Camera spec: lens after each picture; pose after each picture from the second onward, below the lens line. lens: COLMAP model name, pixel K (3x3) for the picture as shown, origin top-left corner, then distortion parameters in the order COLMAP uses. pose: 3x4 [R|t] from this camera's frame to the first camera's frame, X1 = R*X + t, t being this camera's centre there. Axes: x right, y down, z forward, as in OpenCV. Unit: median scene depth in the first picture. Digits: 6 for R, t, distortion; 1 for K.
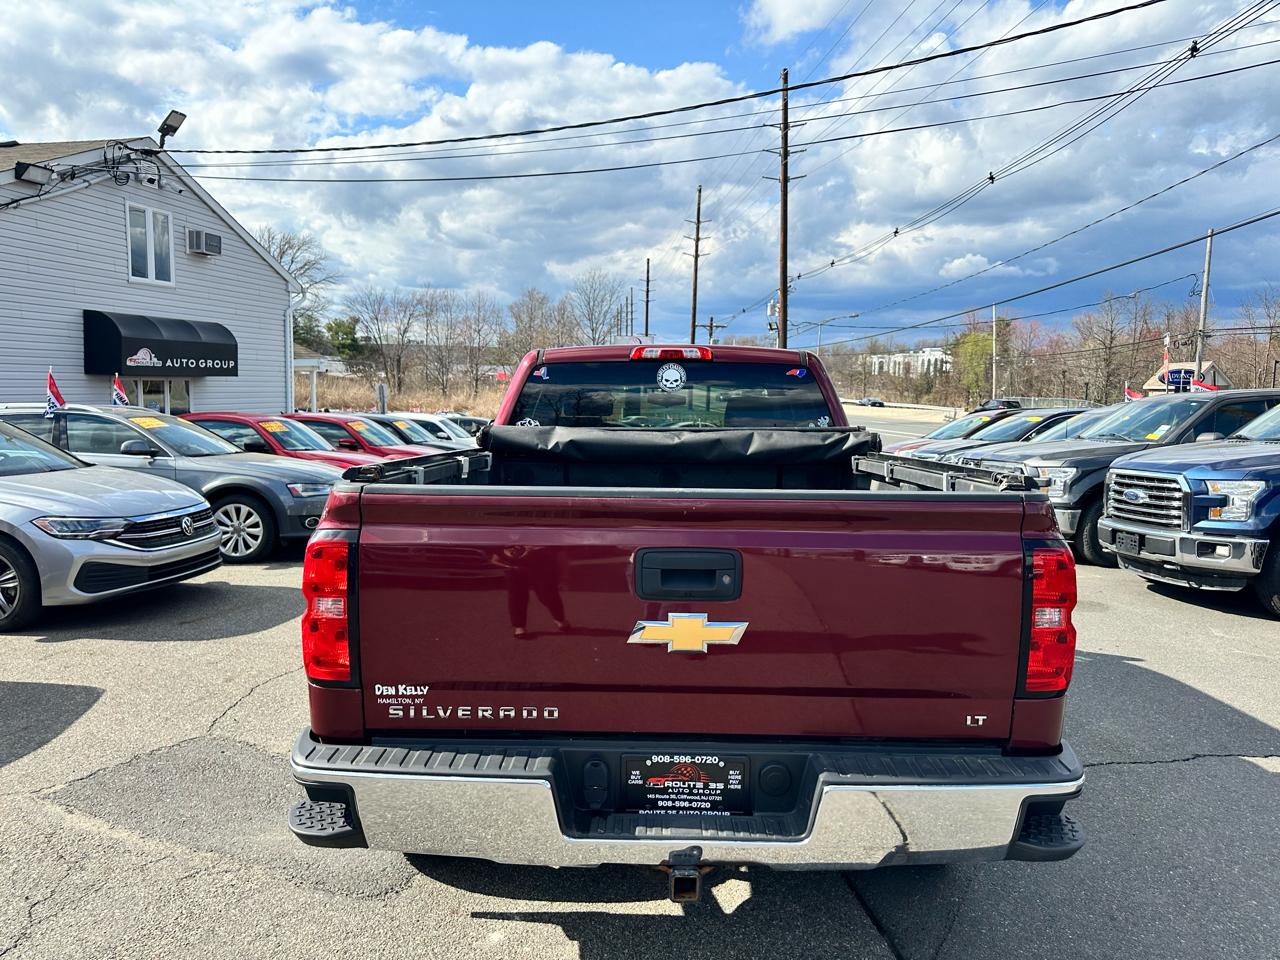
lens RADIAL K [[896.7, 0, 640.0], [0, 896.7, 480.0], [0, 0, 1]] dist [0.098159, -0.123929]
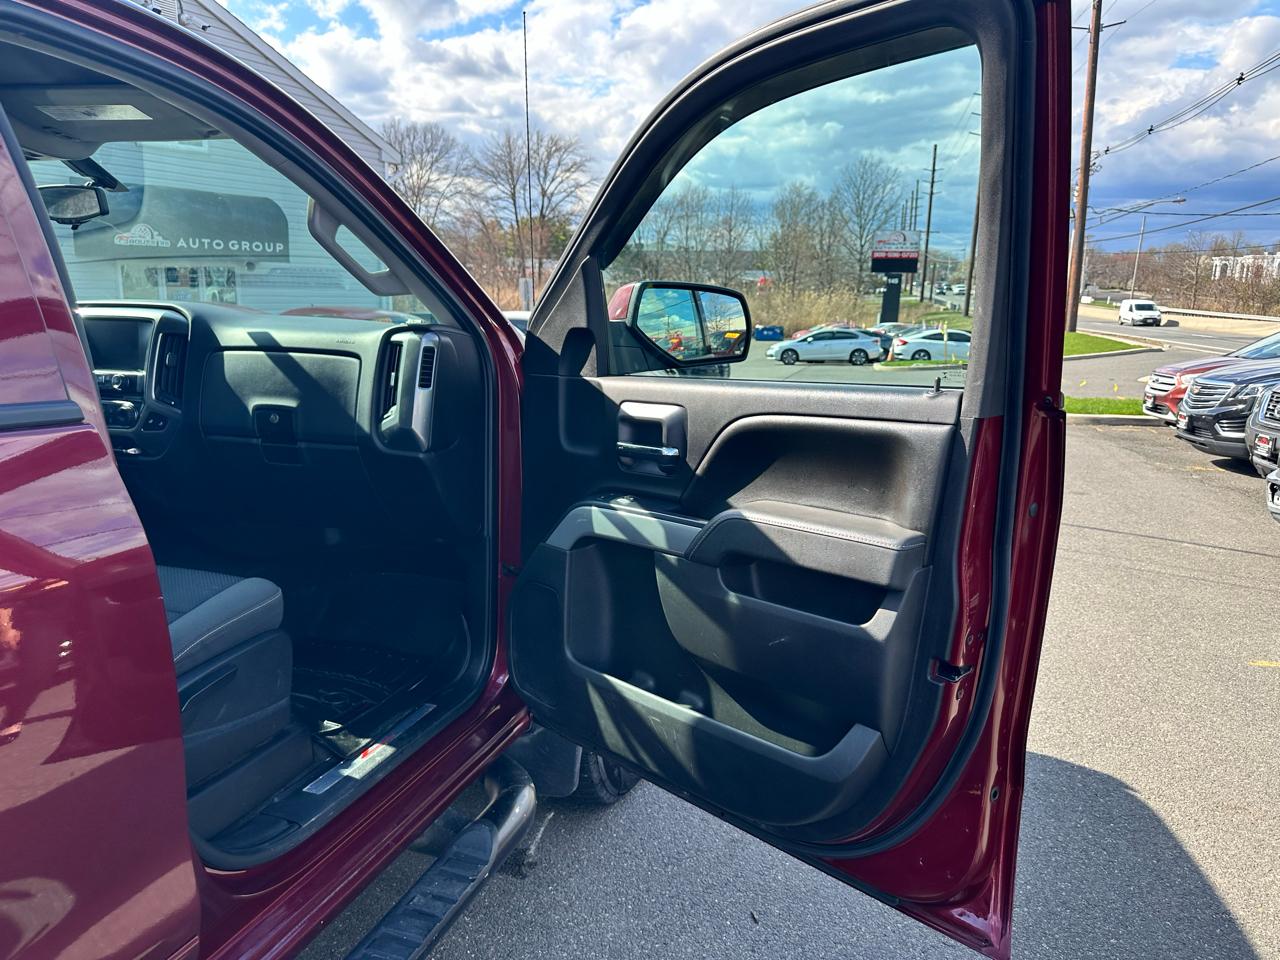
lens RADIAL K [[899.7, 0, 646.5], [0, 899.7, 507.3], [0, 0, 1]] dist [0.047159, -0.073922]
pose [[0.956302, 0.069848, -0.283917, 0.218809], [-0.033084, 0.990660, 0.132282, -0.022220], [0.290504, -0.117108, 0.949680, 0.506823]]
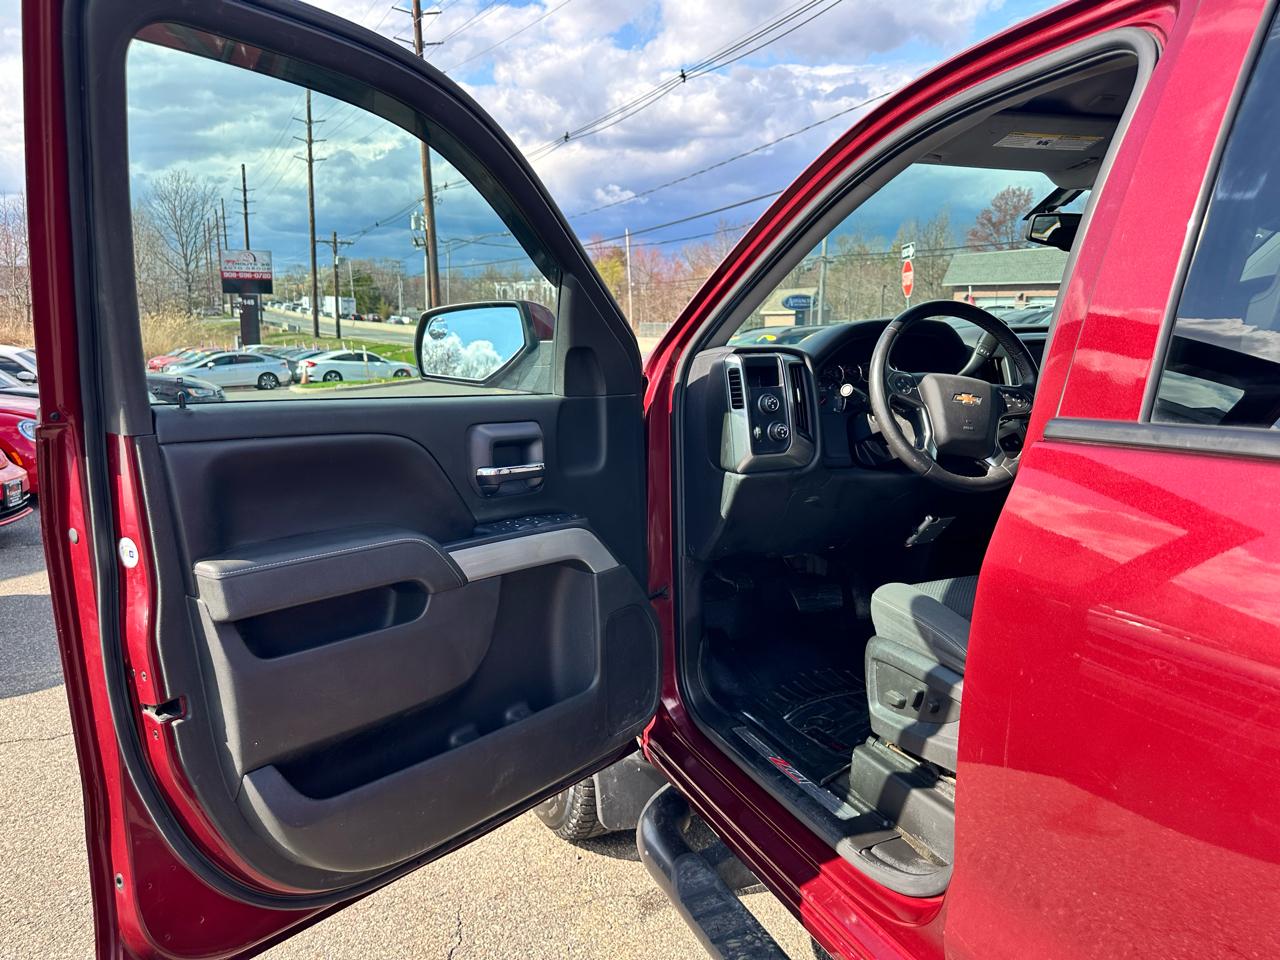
lens RADIAL K [[912.5, 0, 633.1], [0, 912.5, 463.5], [0, 0, 1]] dist [0.046591, -0.073995]
pose [[0.918030, -0.071120, 0.390081, -0.172358], [0.048642, 0.996552, 0.067216, -0.024022], [-0.393516, -0.042732, 0.918324, 0.515408]]
